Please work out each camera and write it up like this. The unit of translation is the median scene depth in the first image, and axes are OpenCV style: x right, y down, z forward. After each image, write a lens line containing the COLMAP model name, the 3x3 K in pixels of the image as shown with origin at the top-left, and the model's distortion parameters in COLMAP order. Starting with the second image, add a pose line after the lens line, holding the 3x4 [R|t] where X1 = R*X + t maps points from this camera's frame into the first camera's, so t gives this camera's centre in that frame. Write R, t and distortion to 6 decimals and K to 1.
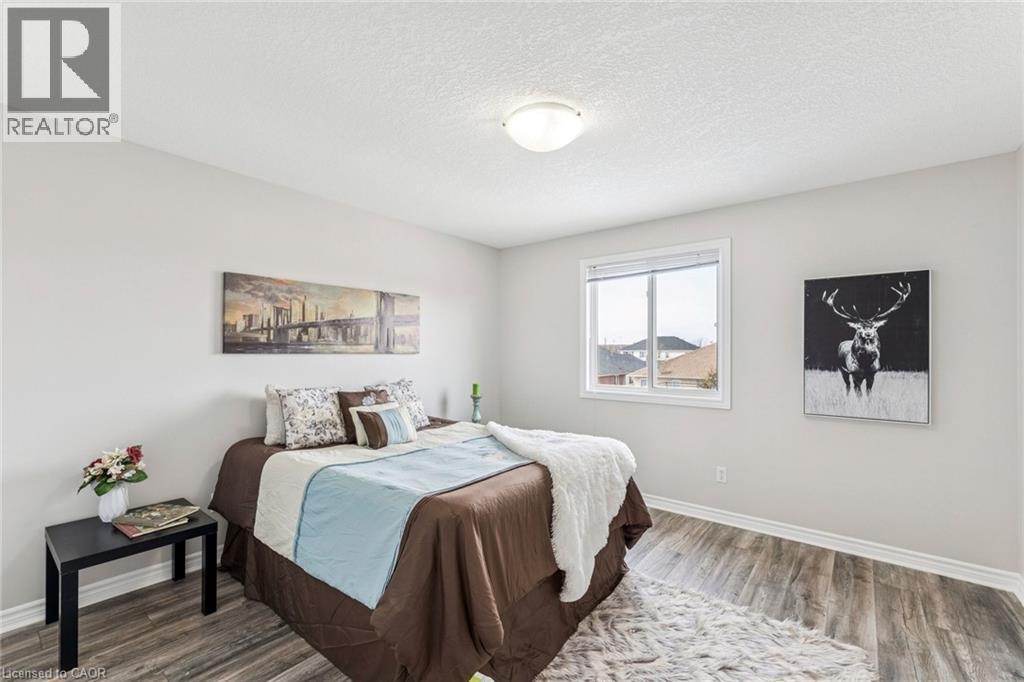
lens RADIAL K [[439.8, 0, 513.8], [0, 439.8, 344.9], [0, 0, 1]] dist [-0.003137, -0.000086]
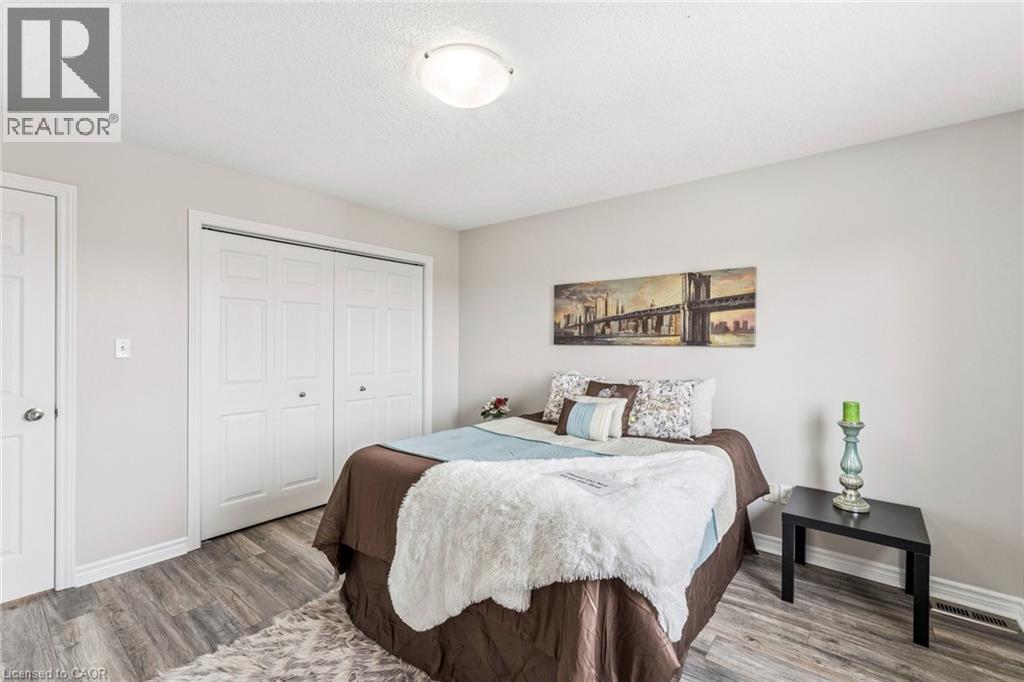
lens RADIAL K [[443.0, 0, 514.8], [0, 443.0, 342.9], [0, 0, 1]] dist [0.002507, 0.000515]
pose [[-0.004765, 0.003129, -0.999984, 0.641039], [0.012287, 0.999920, 0.003070, 0.007717], [0.999913, -0.012272, -0.004803, 0.769949]]
